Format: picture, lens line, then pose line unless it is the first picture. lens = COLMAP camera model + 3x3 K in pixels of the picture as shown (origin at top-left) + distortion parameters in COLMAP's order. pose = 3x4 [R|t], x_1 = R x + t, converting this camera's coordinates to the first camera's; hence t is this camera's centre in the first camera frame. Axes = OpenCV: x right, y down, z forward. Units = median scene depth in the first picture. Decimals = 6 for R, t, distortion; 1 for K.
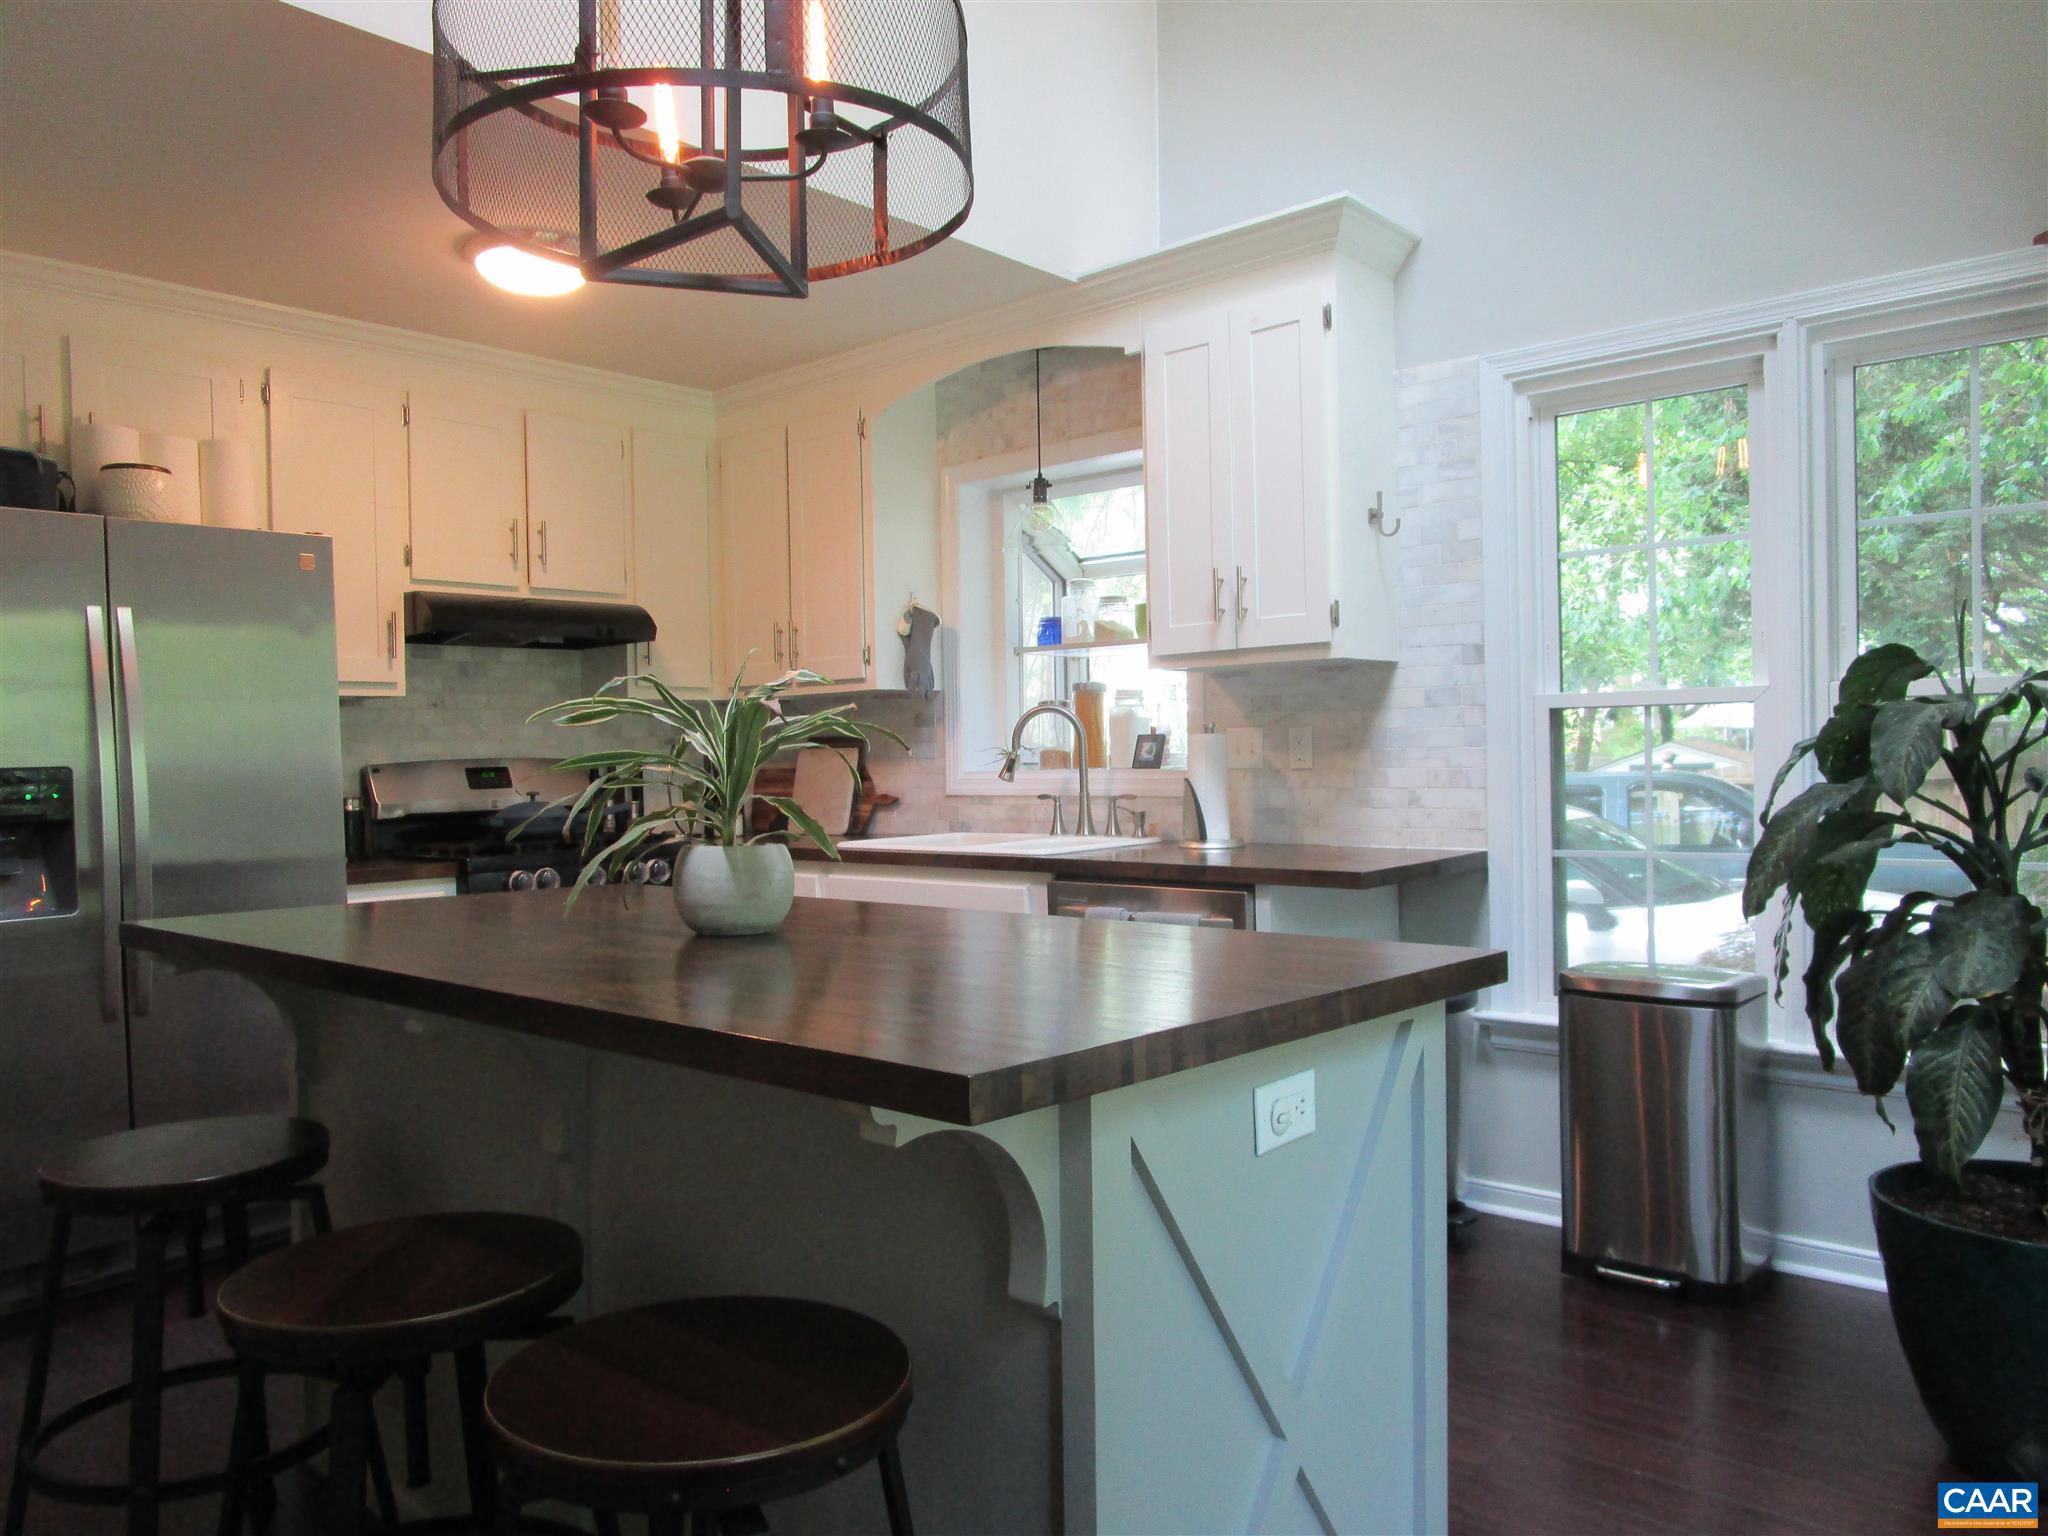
lens RADIAL K [[1457.2, 0, 1016.7], [0, 1457.2, 767.3], [0, 0, 1]] dist [-0.025224, 0.017534]
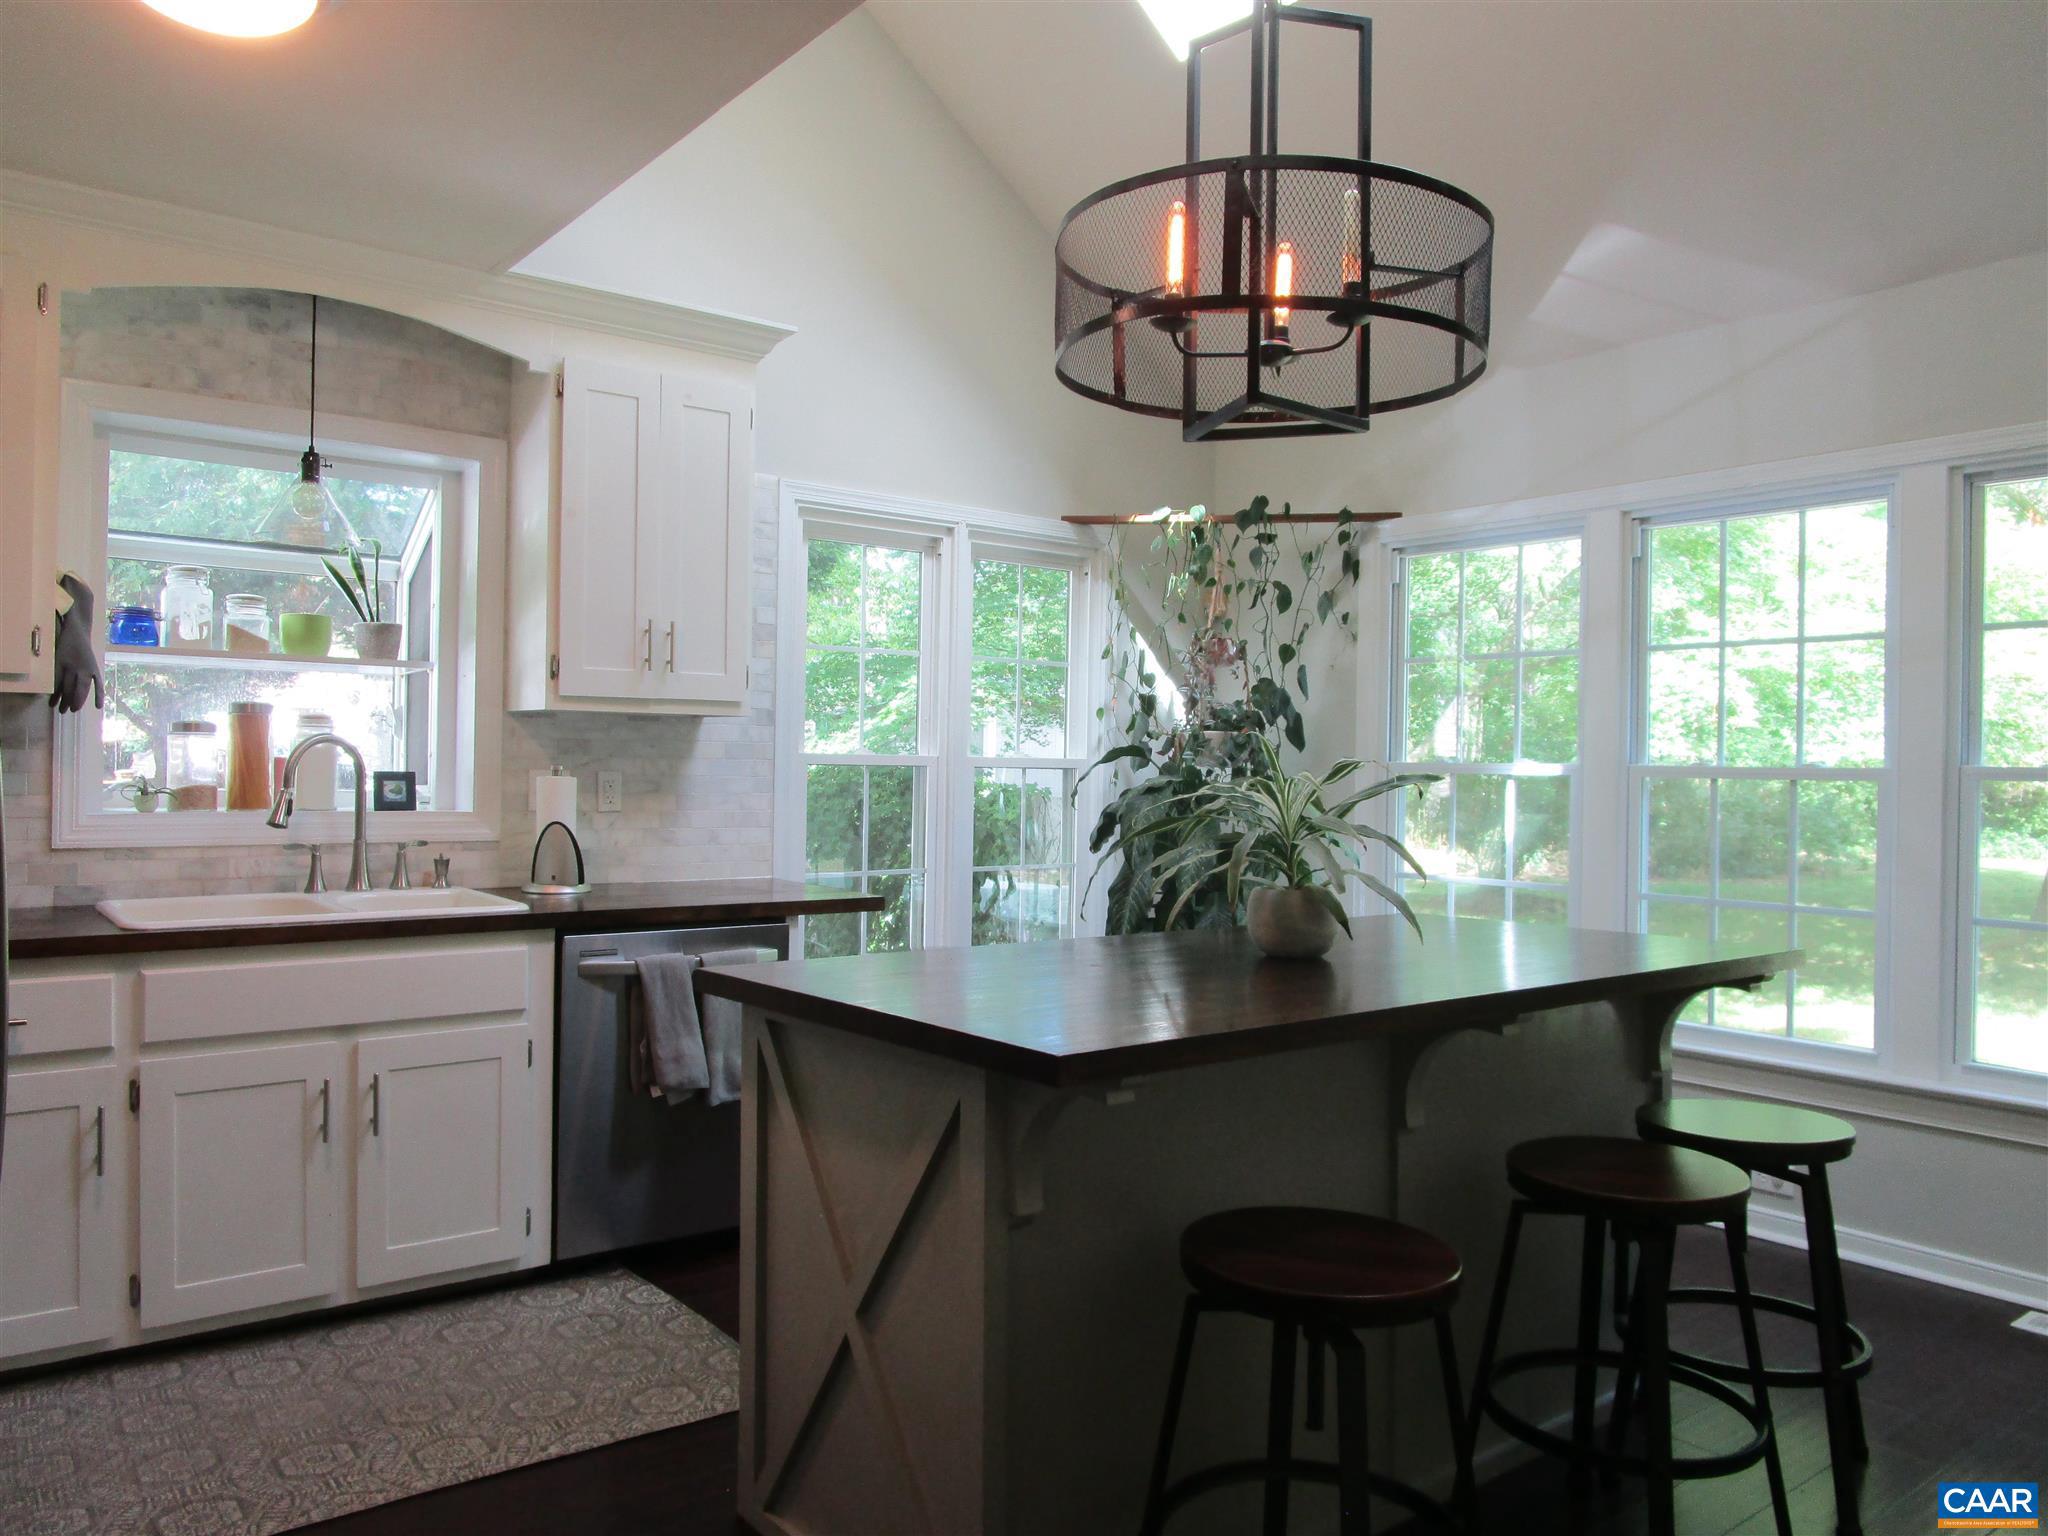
lens RADIAL K [[1457.2, 0, 1033.0], [0, 1457.2, 775.5], [0, 0, 1]] dist [-0.025224, 0.017534]
pose [[0.178703, 0.016407, 0.983766, -0.852325], [-0.009035, 0.999846, -0.015033, -0.012704], [-0.983862, -0.006202, 0.178824, 0.559127]]
